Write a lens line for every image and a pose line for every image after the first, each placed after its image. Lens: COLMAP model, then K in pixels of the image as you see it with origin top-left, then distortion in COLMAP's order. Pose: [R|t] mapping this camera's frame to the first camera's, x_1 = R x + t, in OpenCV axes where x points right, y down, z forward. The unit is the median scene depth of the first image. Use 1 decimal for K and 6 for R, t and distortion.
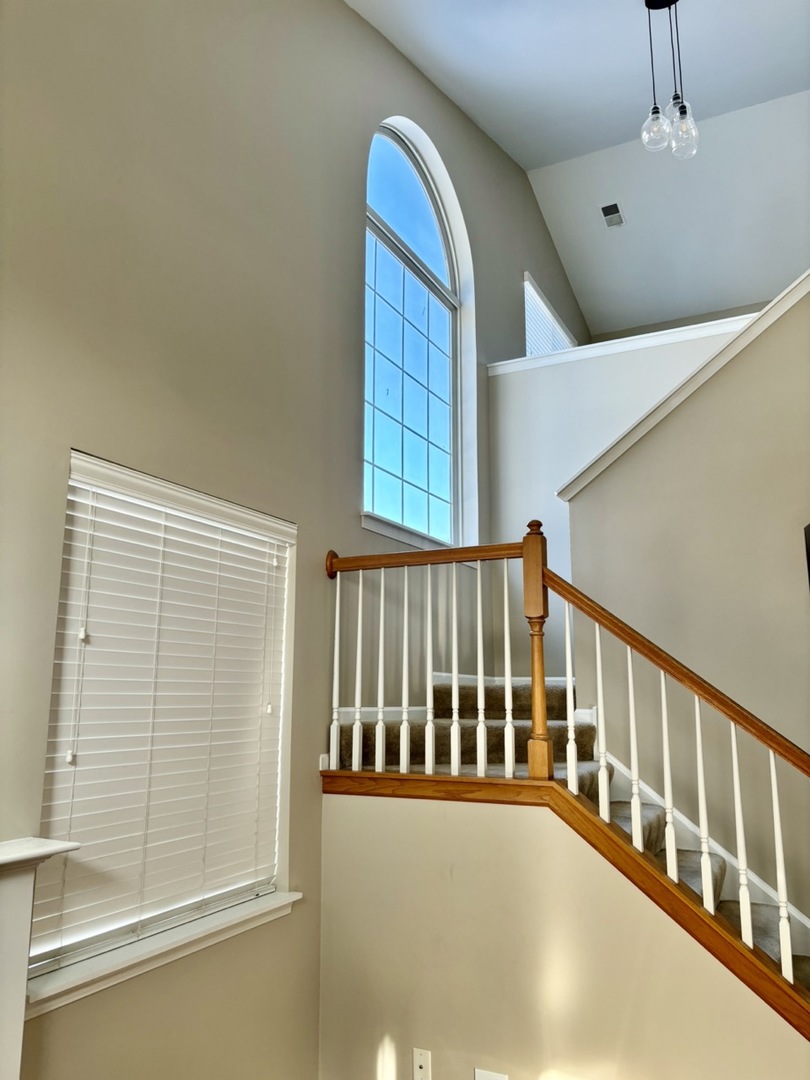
lens RADIAL K [[812.7, 0, 408.4], [0, 812.7, 538.3], [0, 0, 1]] dist [0.035555, -0.048579]
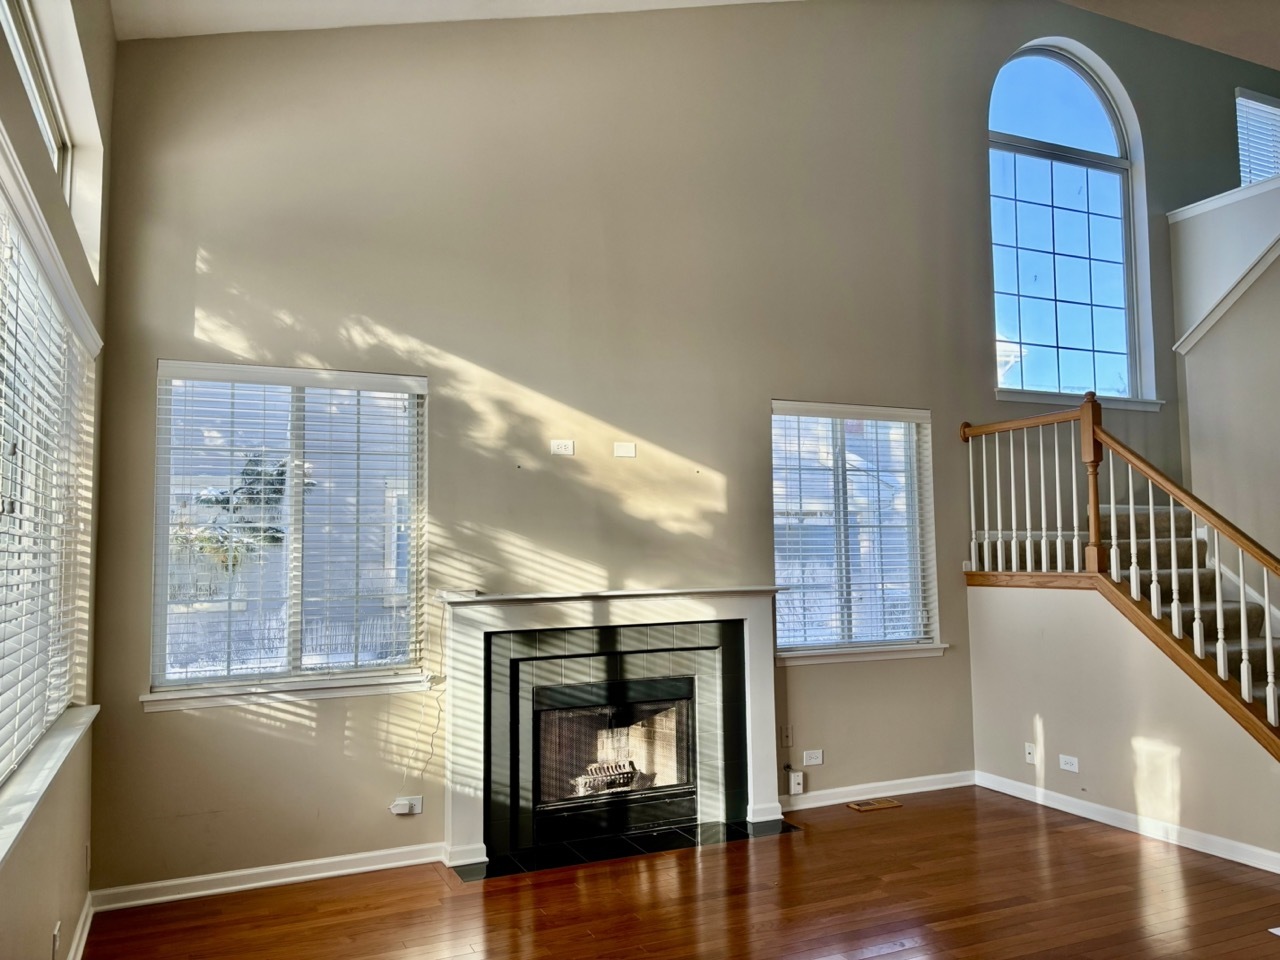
lens RADIAL K [[963.2, 0, 642.1], [0, 963.2, 481.7], [0, 0, 1]] dist [0.035555, -0.048579]
pose [[0.783182, -0.053721, -0.619467, 0.528176], [0.127360, 0.988998, 0.075252, -0.085527], [0.608609, -0.137831, 0.781407, -0.713144]]
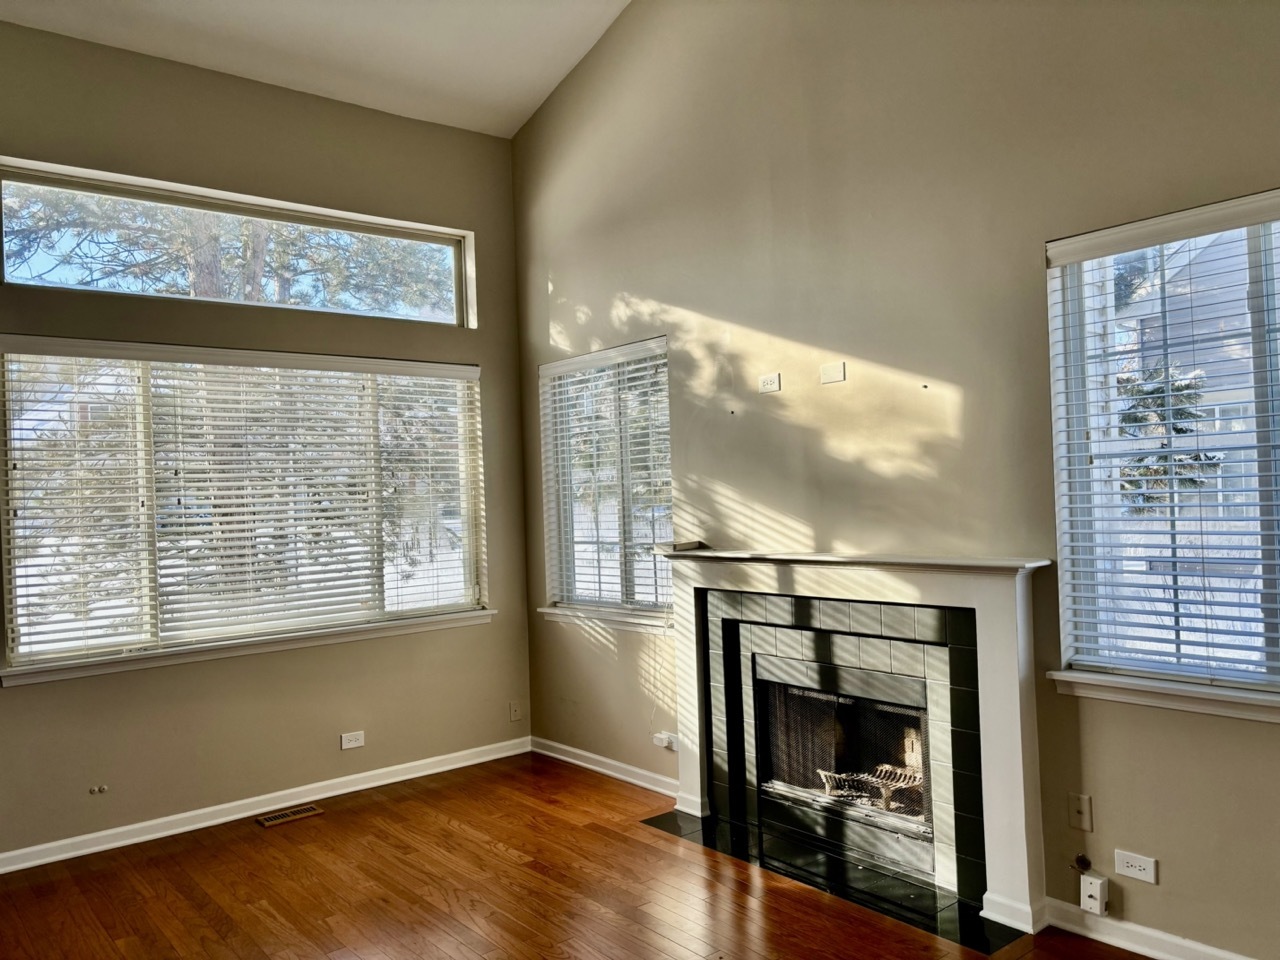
lens RADIAL K [[963.2, 0, 632.8], [0, 963.2, 480.8], [0, 0, 1]] dist [0.035555, -0.048579]
pose [[-0.414651, 0.010939, -0.909915, 0.737714], [0.215673, 0.972619, -0.086590, 0.143491], [0.884053, -0.232149, -0.405656, 0.637959]]
